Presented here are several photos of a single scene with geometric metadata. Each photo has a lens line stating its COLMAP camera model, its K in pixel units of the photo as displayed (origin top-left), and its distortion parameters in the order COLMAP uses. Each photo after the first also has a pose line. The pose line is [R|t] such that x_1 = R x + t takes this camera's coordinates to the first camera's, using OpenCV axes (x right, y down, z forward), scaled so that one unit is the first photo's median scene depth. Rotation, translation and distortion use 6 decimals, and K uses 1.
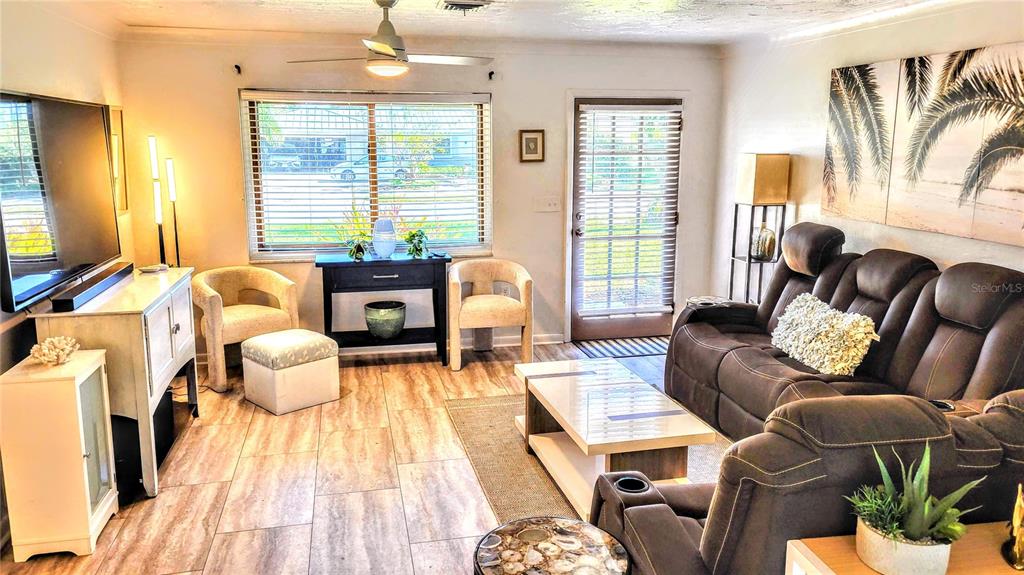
lens RADIAL K [[762.2, 0, 508.5], [0, 762.2, 282.9], [0, 0, 1]] dist [0.066206, -0.031366]
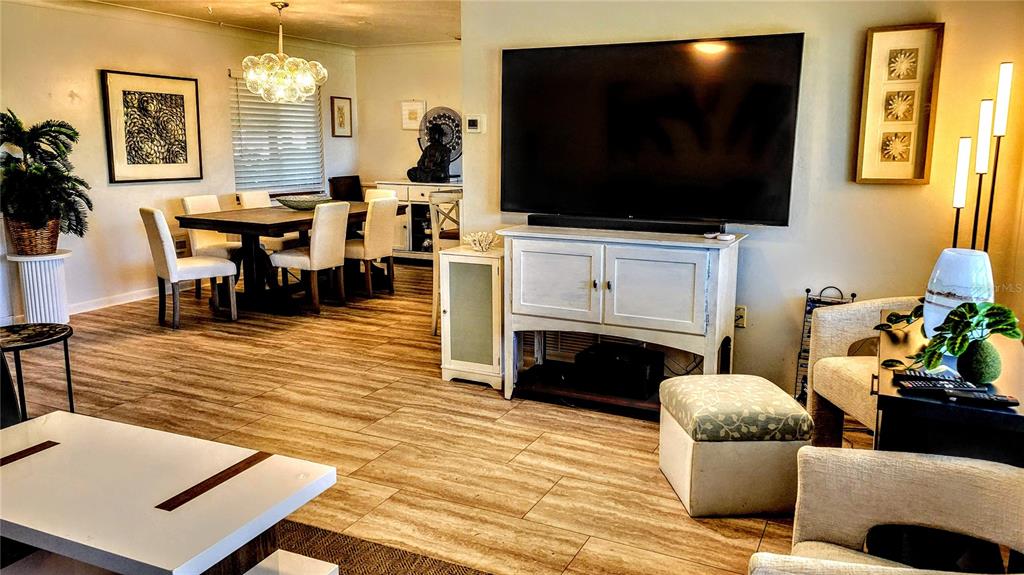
lens RADIAL K [[762.2, 0, 510.4], [0, 762.2, 277.5], [0, 0, 1]] dist [0.066206, -0.031366]
pose [[-0.624983, 0.141284, -0.767747, 0.303450], [-0.146681, 0.944715, 0.293256, -0.179936], [0.766734, 0.295893, -0.569707, 1.285508]]
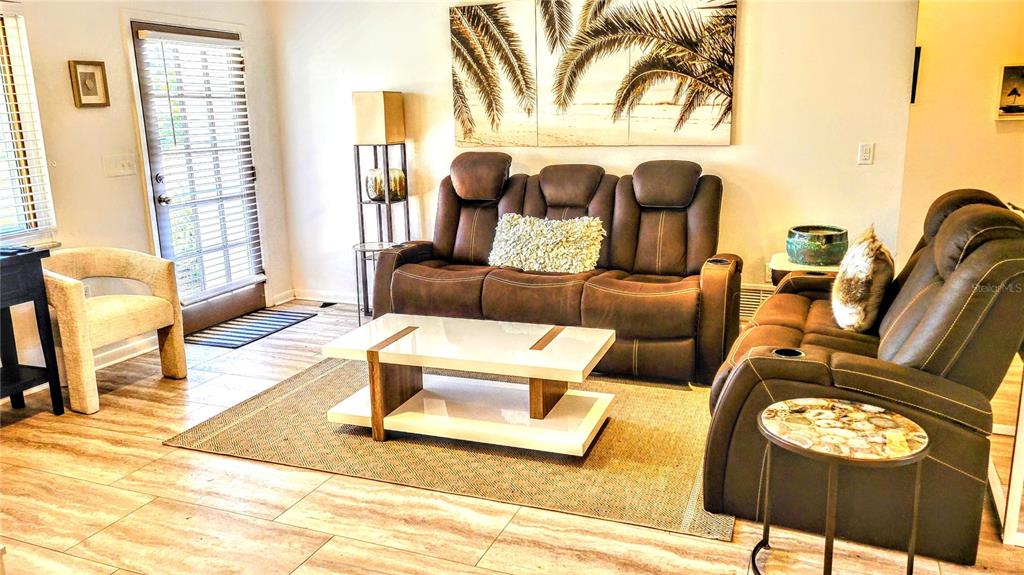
lens RADIAL K [[762.2, 0, 506.9], [0, 762.2, 282.1], [0, 0, 1]] dist [0.066206, -0.031366]
pose [[0.577233, -0.195277, 0.792887, -0.469132], [0.179770, 0.977552, 0.109882, -0.009920], [-0.796546, 0.079110, 0.599380, 0.351891]]
